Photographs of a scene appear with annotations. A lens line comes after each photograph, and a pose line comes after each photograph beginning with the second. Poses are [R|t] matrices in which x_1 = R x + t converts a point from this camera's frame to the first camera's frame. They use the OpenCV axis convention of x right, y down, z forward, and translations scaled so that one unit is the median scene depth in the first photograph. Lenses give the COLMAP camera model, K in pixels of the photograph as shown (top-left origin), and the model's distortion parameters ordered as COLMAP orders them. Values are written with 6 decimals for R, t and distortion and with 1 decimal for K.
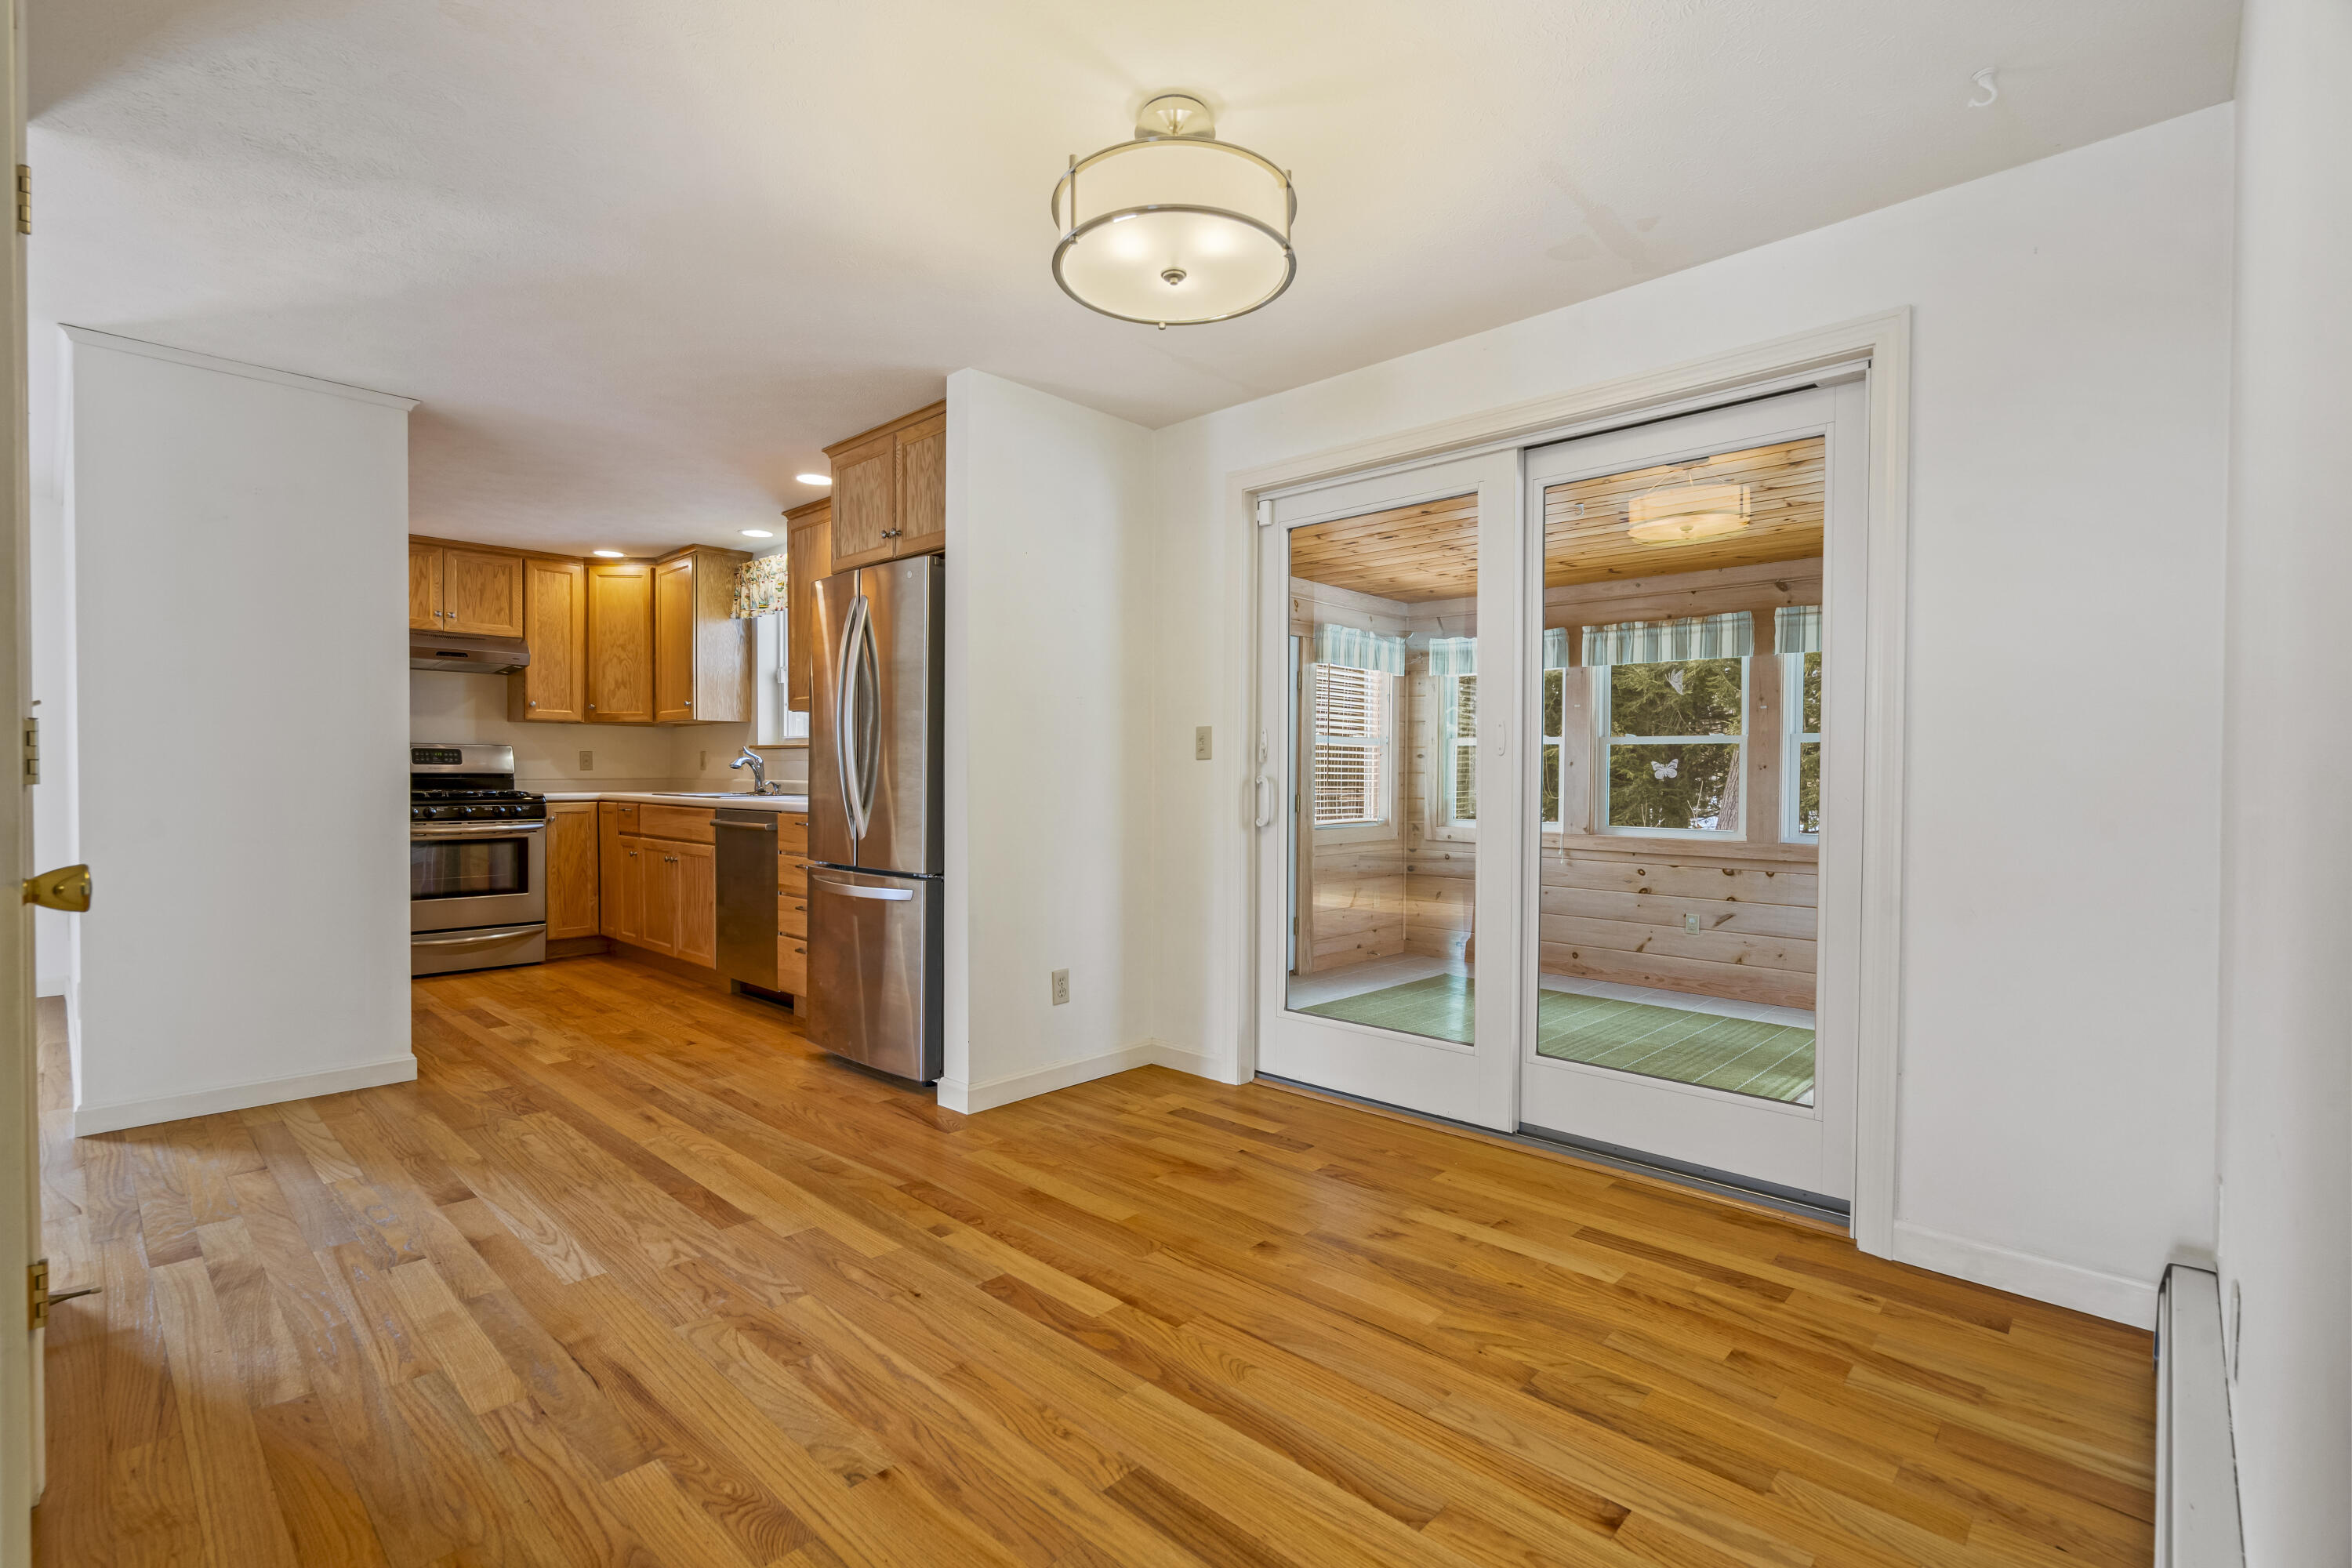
lens RADIAL K [[1062.7, 0, 1165.0], [0, 1062.7, 795.4], [0, 0, 1]] dist [-0.005698, -0.000073]
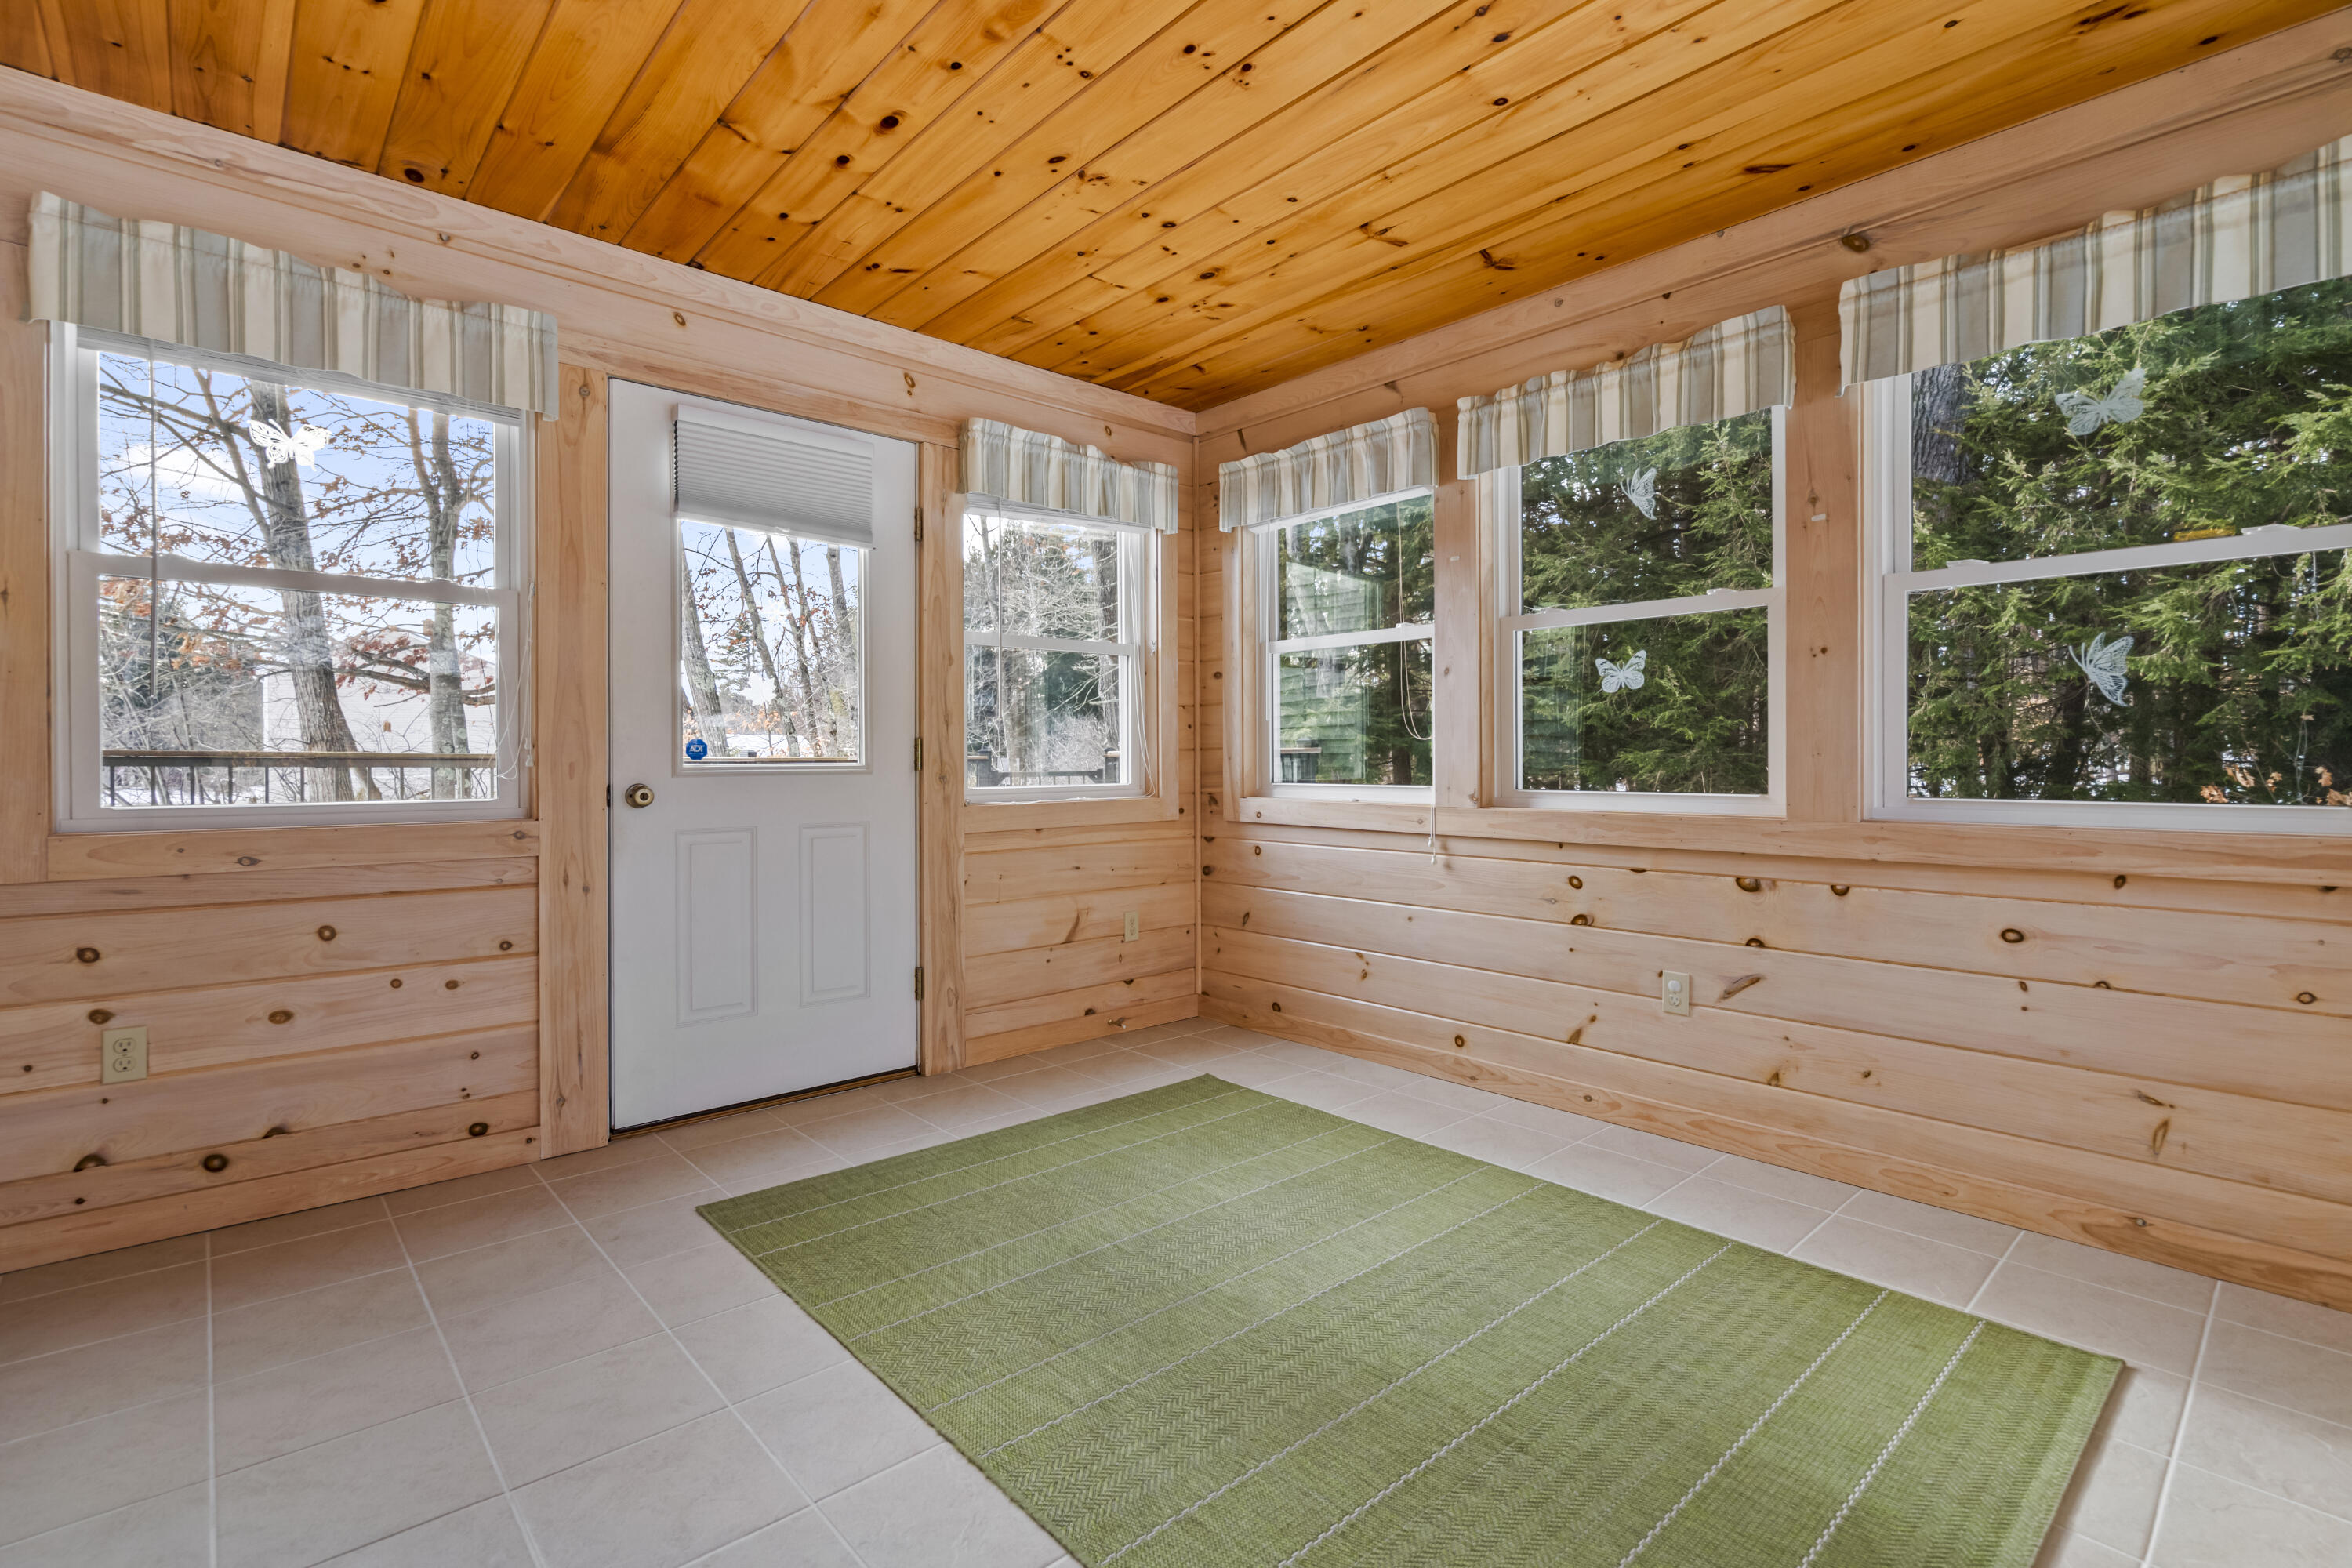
lens RADIAL K [[1062.7, 0, 1172.0], [0, 1062.7, 776.3], [0, 0, 1]] dist [-0.005698, -0.000073]
pose [[0.996476, -0.011834, -0.083043, 0.303732], [0.011331, 0.999914, -0.006530, 0.024281], [0.083113, 0.005566, 0.996525, 0.492672]]
